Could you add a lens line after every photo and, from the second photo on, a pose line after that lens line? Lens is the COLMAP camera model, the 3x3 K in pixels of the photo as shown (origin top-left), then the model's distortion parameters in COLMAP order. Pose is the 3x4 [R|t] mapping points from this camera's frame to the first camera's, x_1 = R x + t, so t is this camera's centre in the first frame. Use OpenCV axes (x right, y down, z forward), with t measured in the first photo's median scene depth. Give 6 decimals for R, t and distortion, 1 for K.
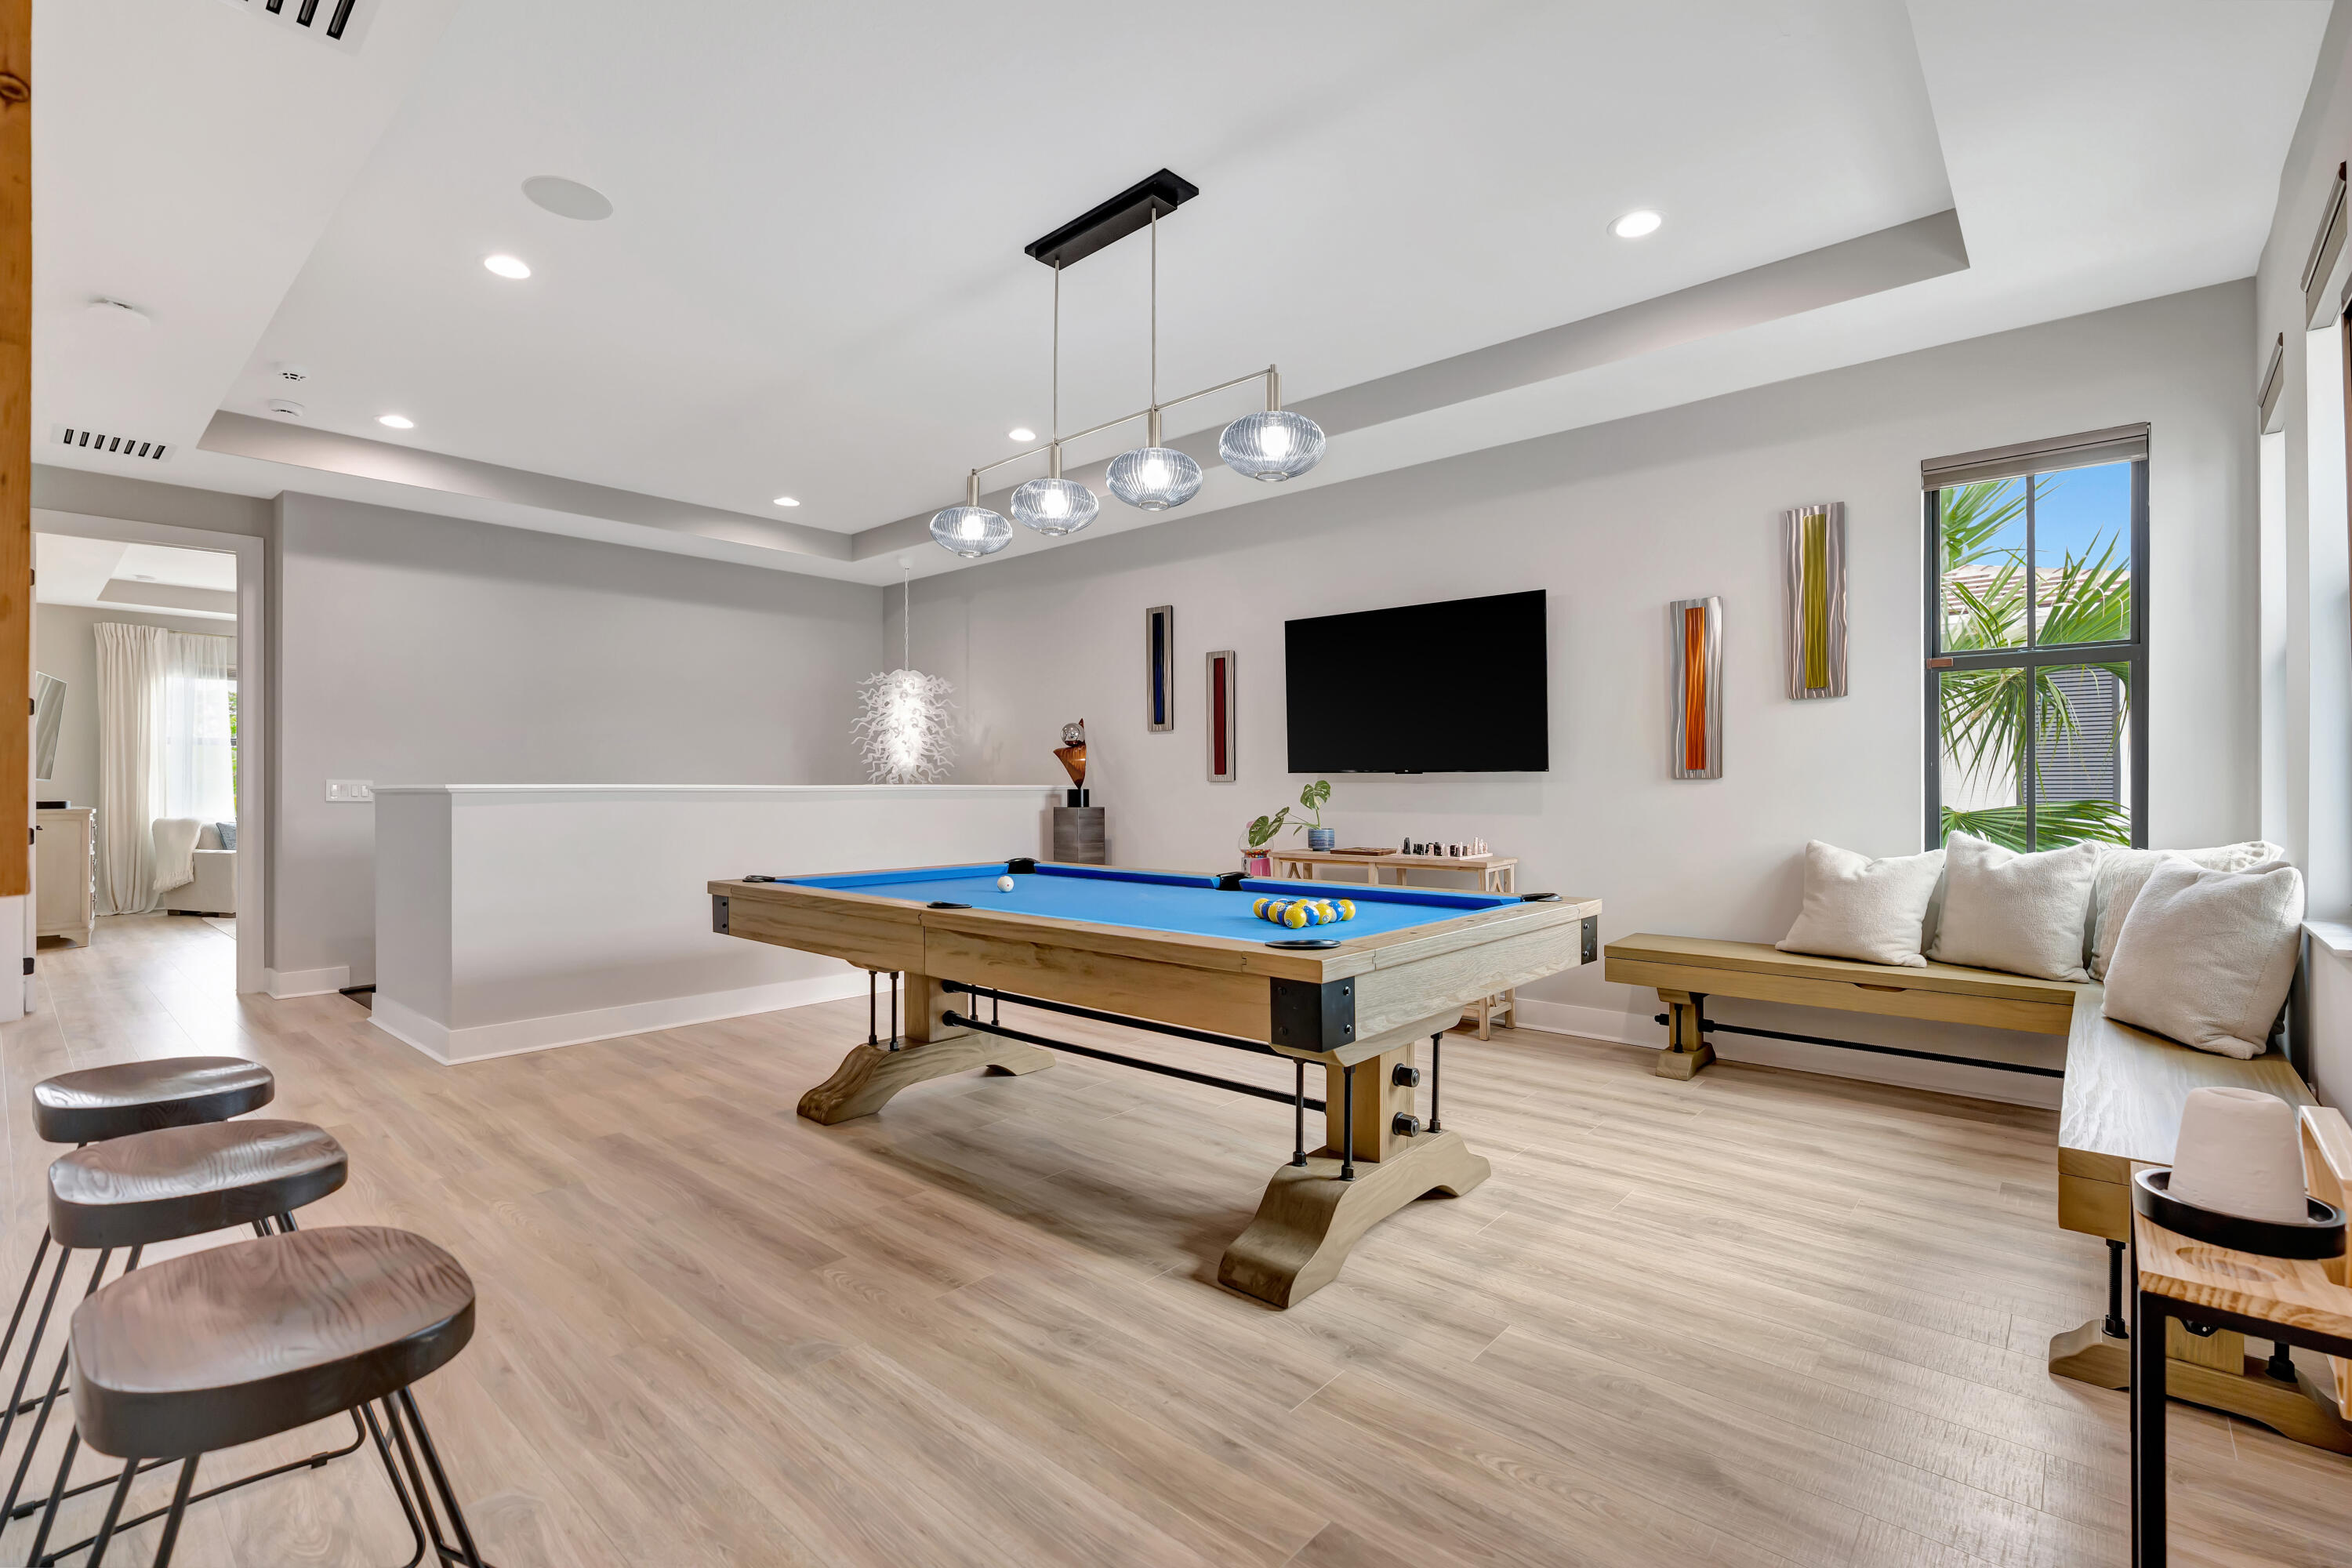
lens RADIAL K [[1054.8, 0, 1167.5], [0, 1054.8, 789.8], [0, 0, 1]] dist [-0.009936, 0.004721]
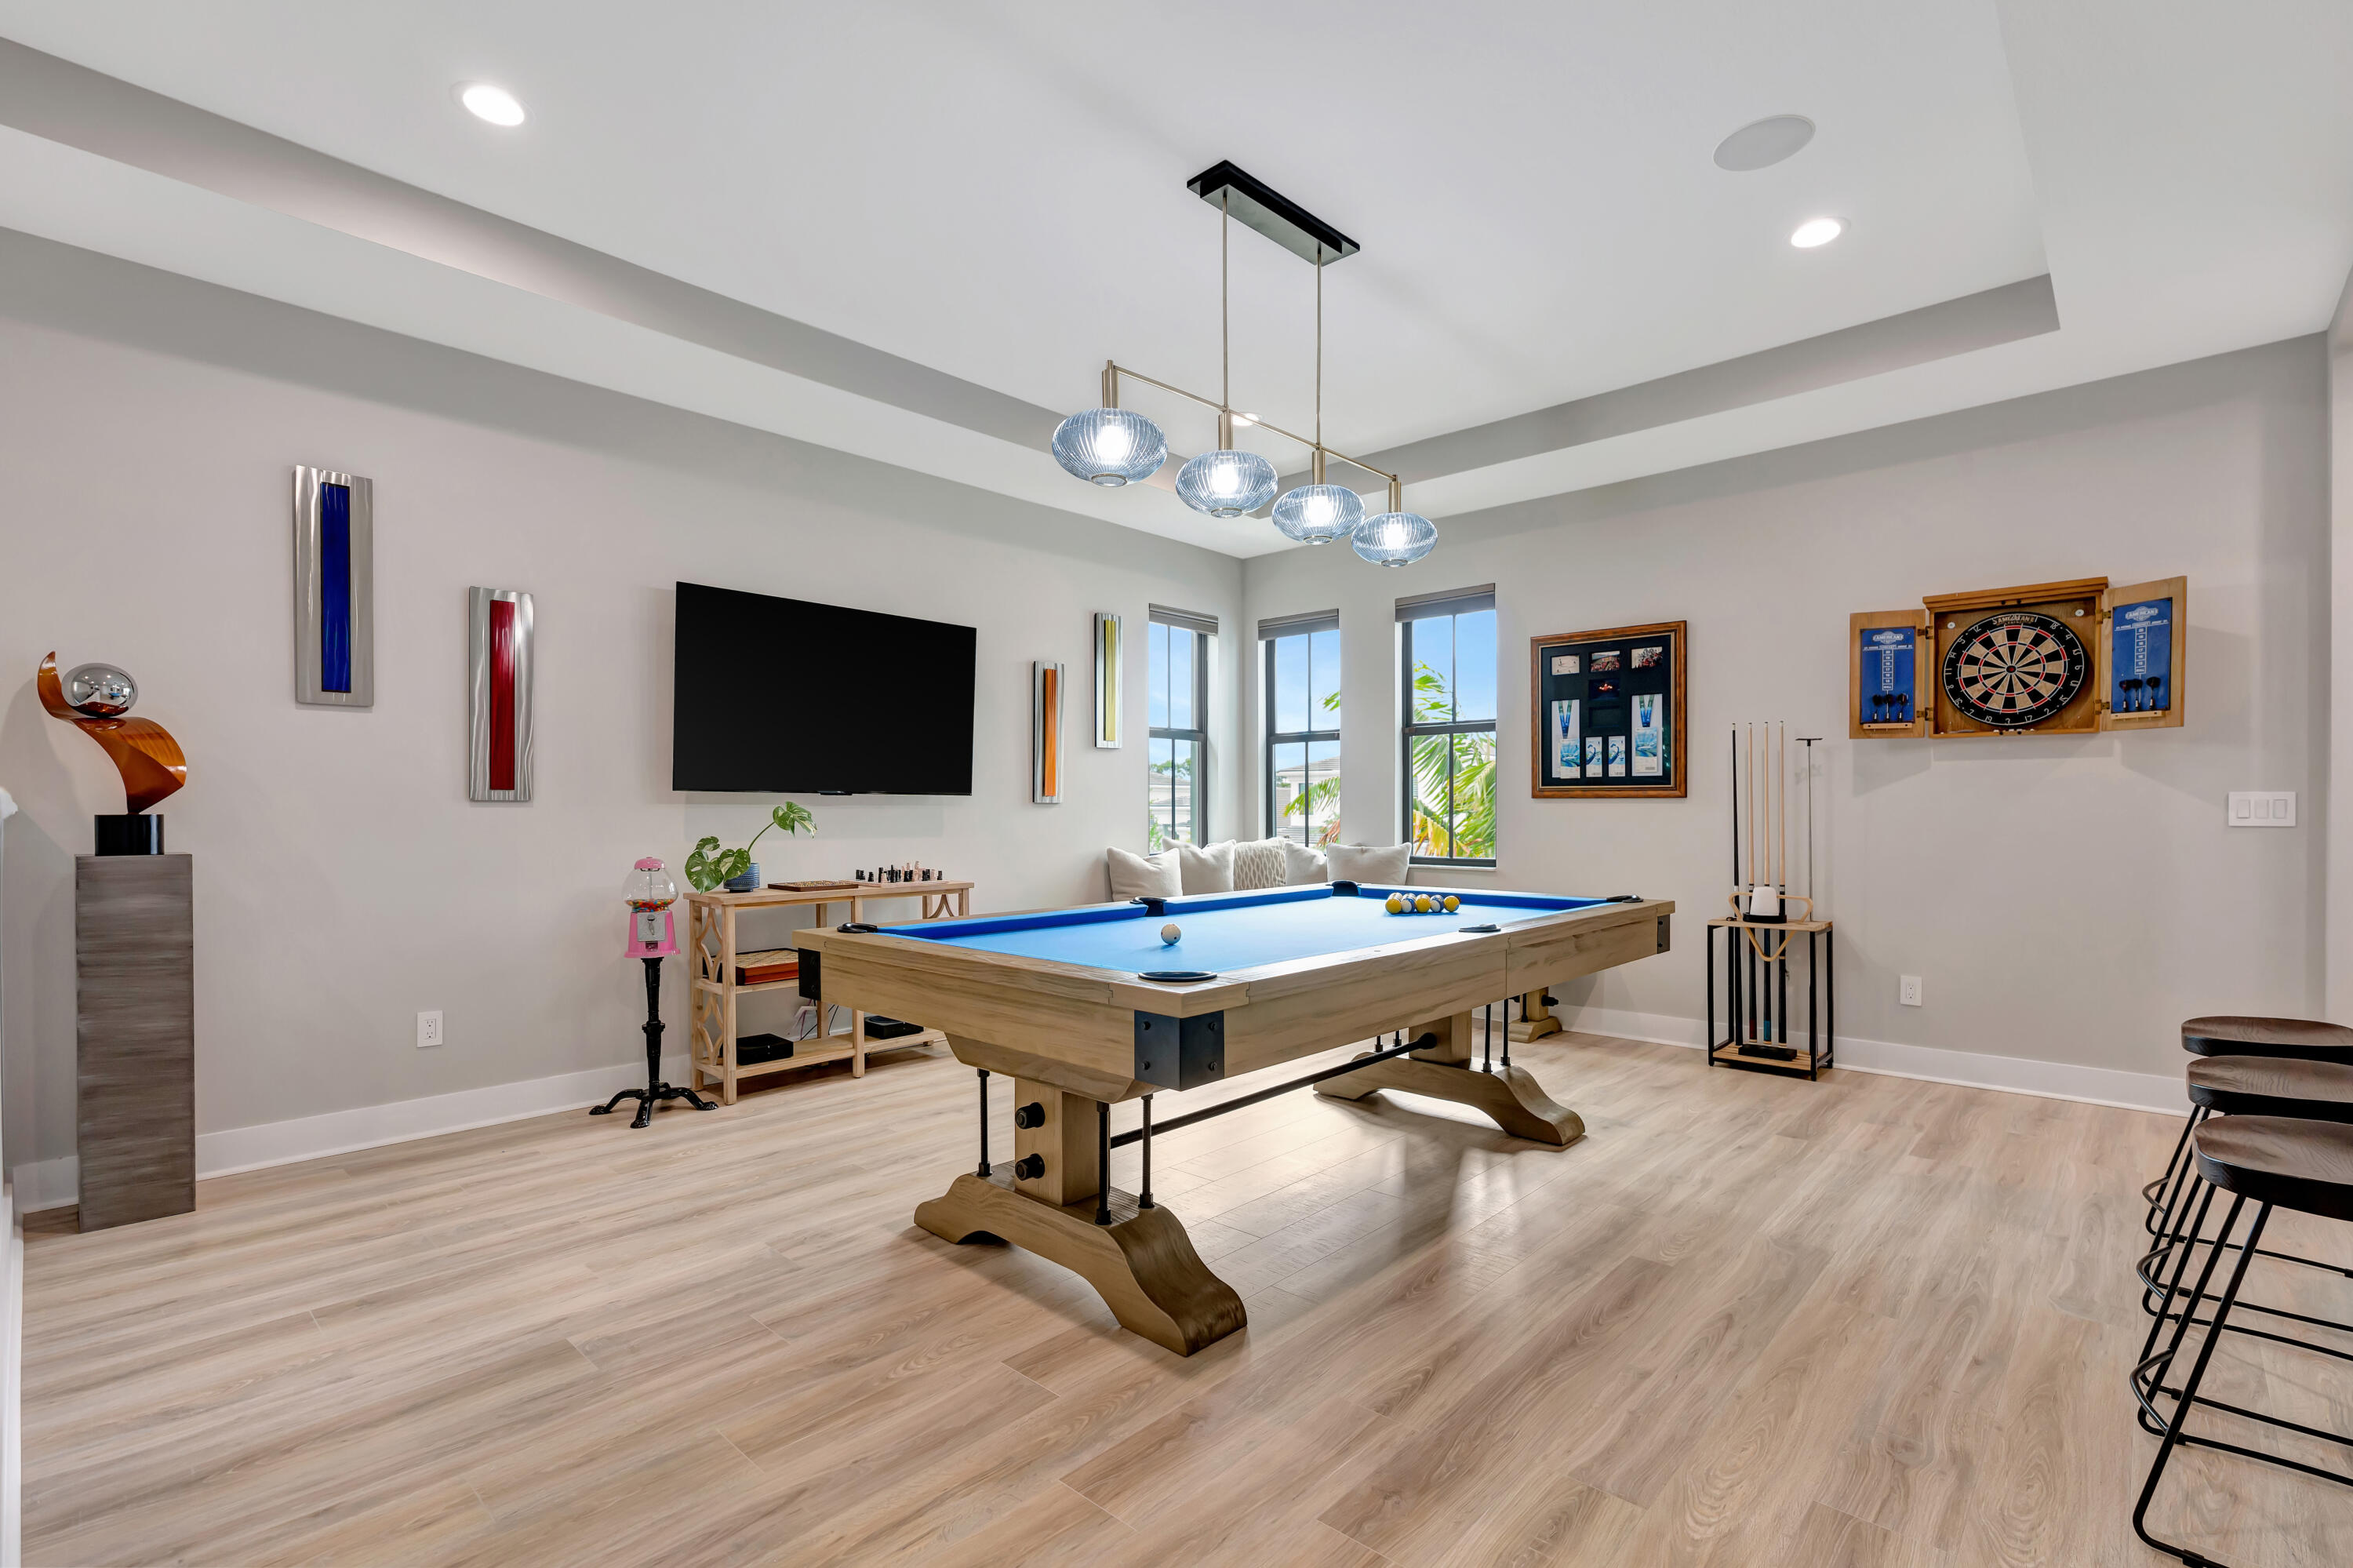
lens RADIAL K [[1072.2, 0, 1173.3], [0, 1072.2, 817.6], [0, 0, 1]] dist [-0.005315, -0.000362]
pose [[0.018434, -0.006496, 0.999809, -1.032849], [0.005082, 0.999967, 0.006403, -0.000727], [-0.999817, 0.004963, 0.018467, 1.078007]]
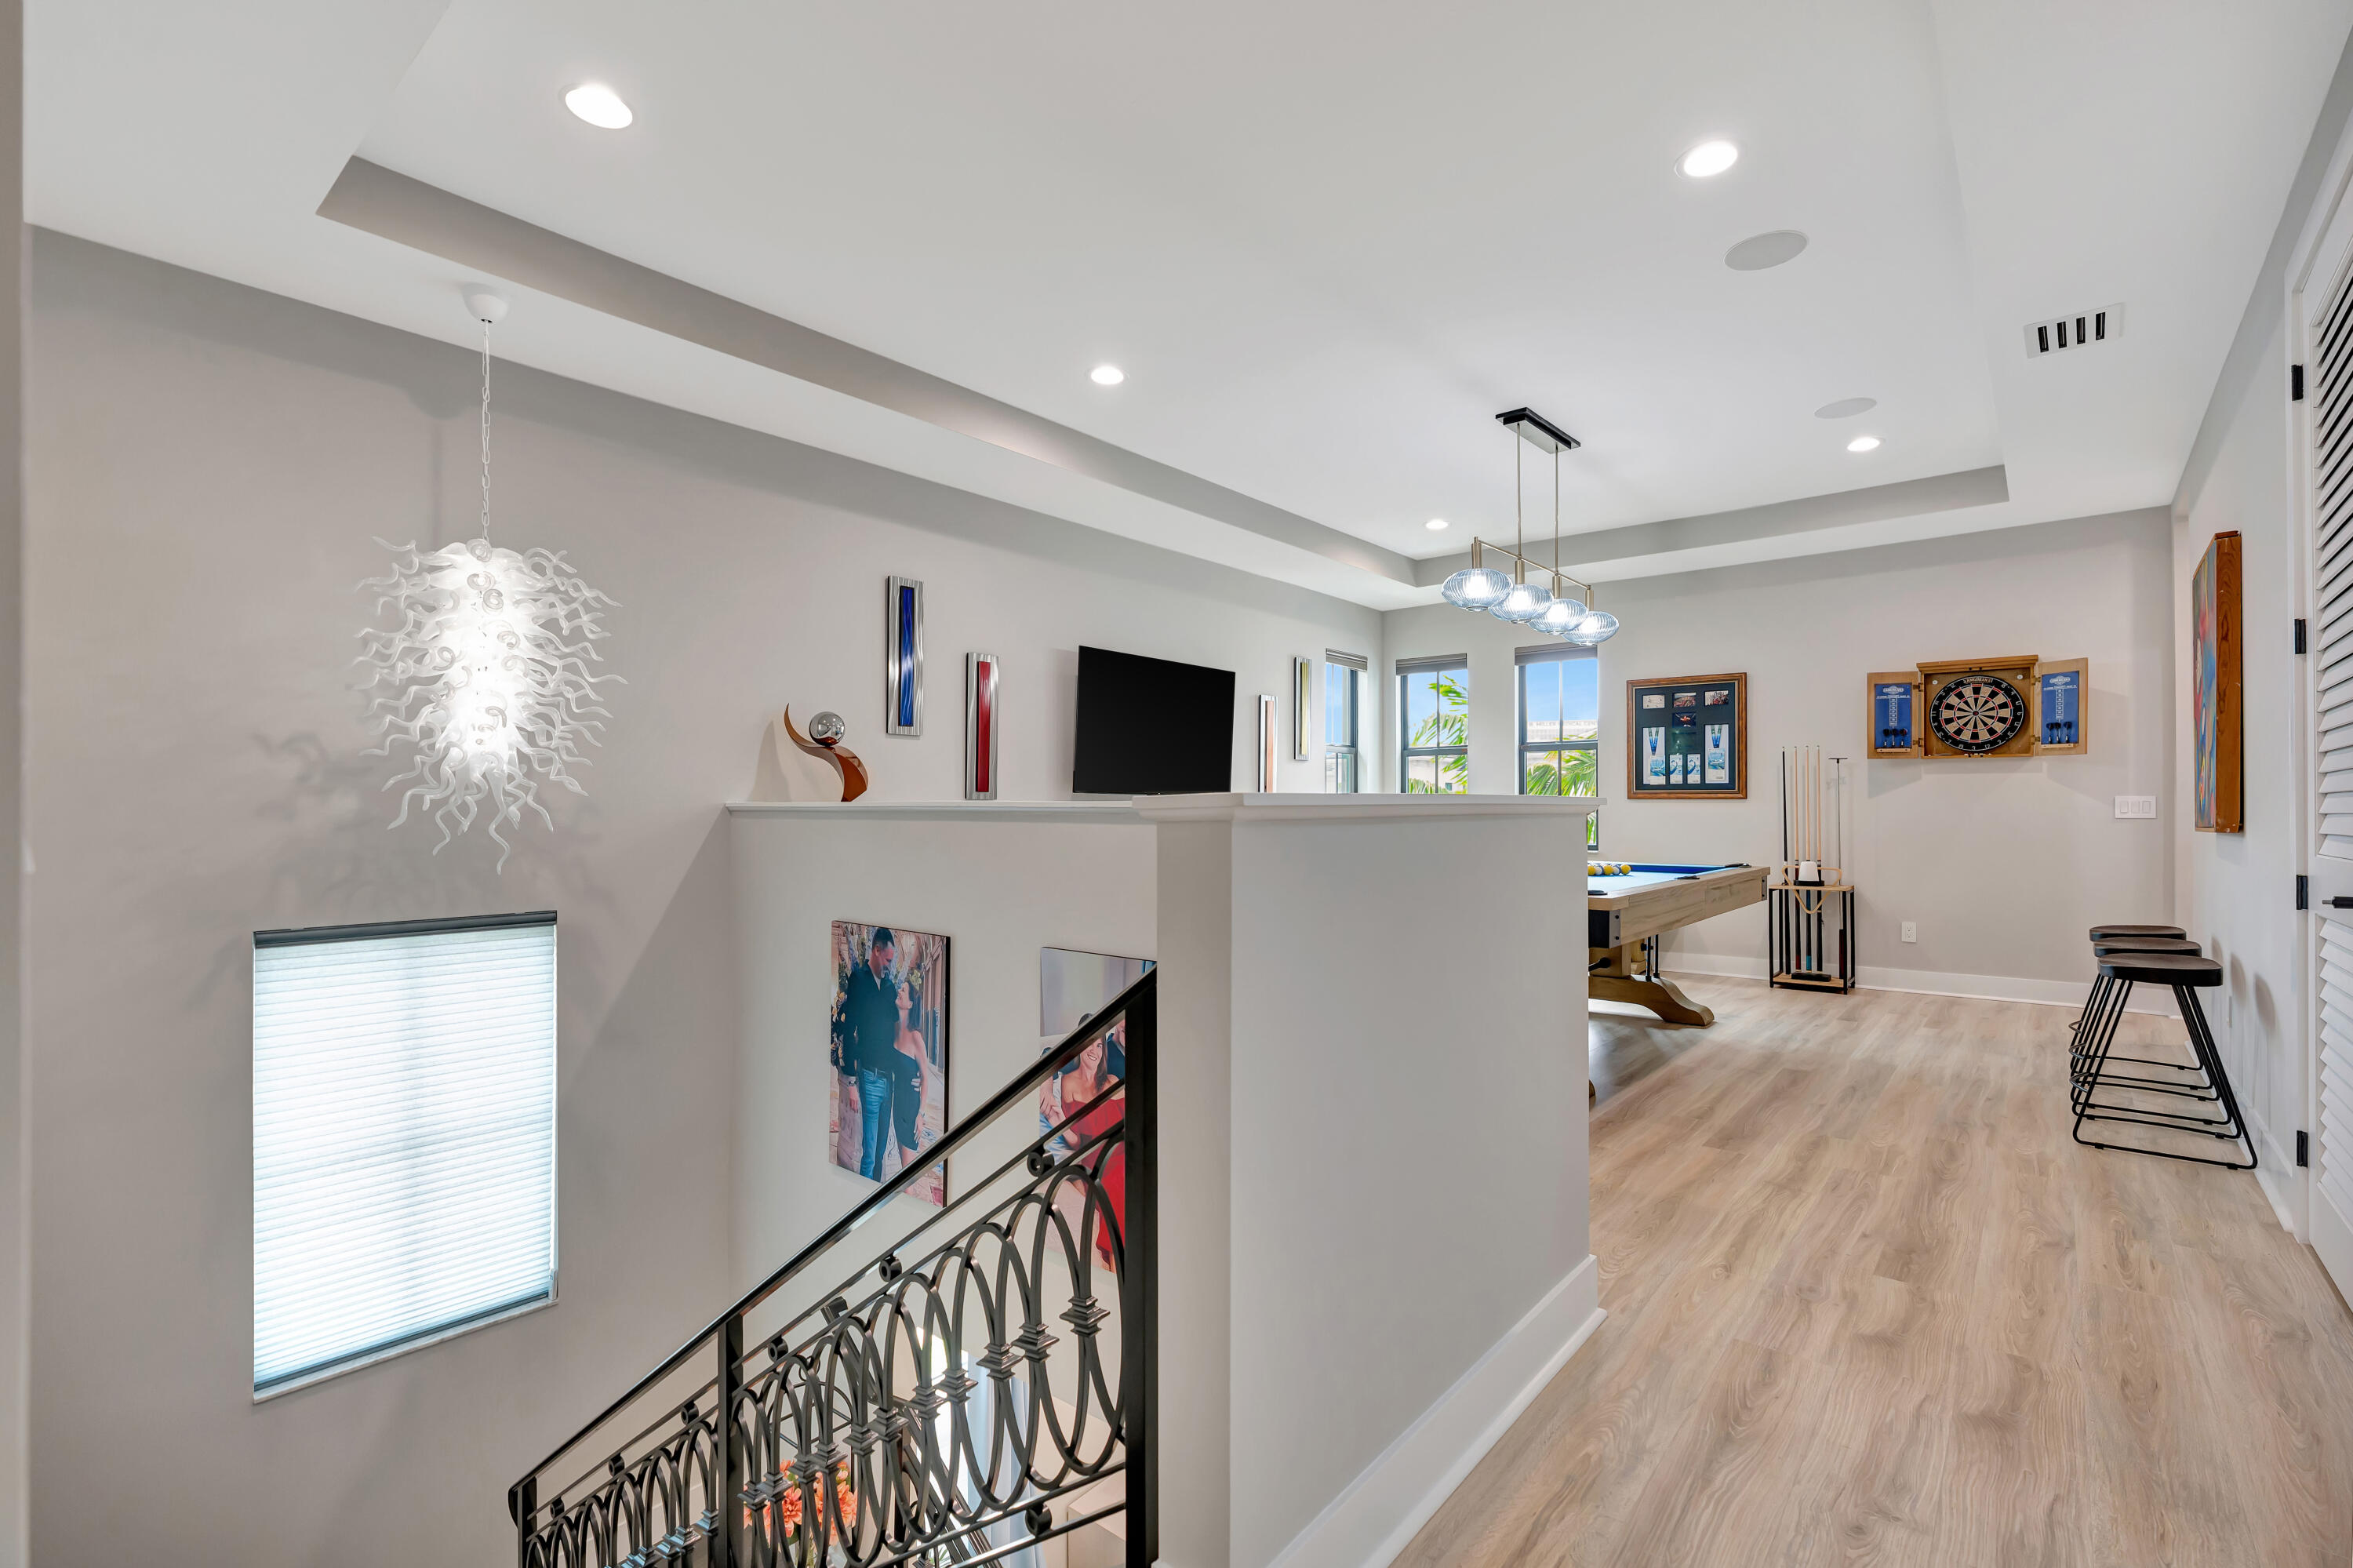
lens RADIAL K [[1069.8, 0, 1185.4], [0, 1069.8, 805.0], [0, 0, 1]] dist [-0.002902, 0.000045]
pose [[-0.042133, 0.004293, 0.999103, -1.558952], [0.004550, 0.999981, -0.004105, -0.000133], [-0.999102, 0.004373, -0.042152, 1.569558]]
